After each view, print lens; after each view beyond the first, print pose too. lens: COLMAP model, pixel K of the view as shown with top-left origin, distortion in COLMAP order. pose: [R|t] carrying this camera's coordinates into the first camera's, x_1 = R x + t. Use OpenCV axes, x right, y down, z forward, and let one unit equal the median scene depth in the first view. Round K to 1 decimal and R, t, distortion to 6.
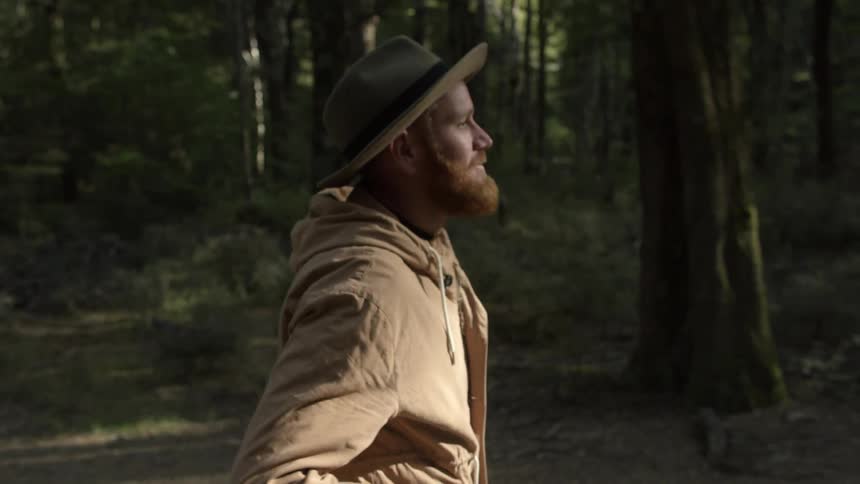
lens RADIAL K [[765.2, 0, 430.0], [0, 765.2, 242.0], [0, 0, 1]] dist [-0.054718, 0.050677]
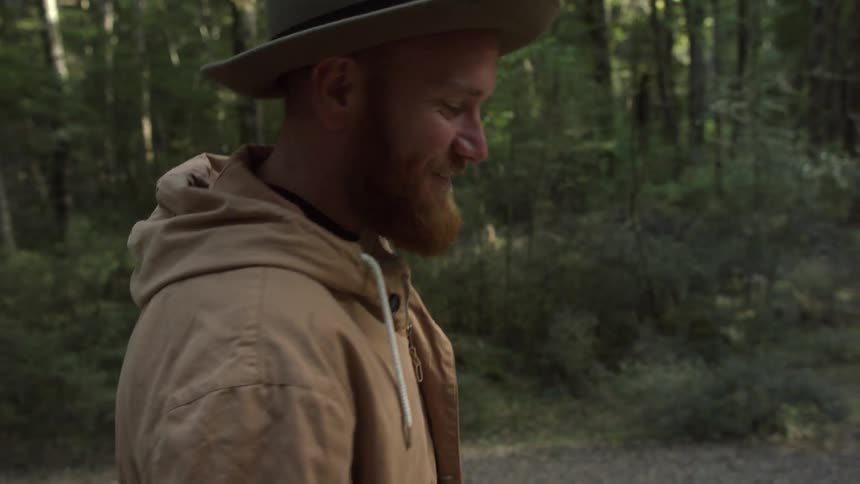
lens RADIAL K [[765.2, 0, 430.0], [0, 765.2, 242.0], [0, 0, 1]] dist [-0.054718, 0.050677]
pose [[0.982178, -0.090637, 0.164655, -0.043212], [0.083168, 0.995193, 0.051718, -0.028395], [-0.168551, -0.037102, 0.984994, 0.375075]]
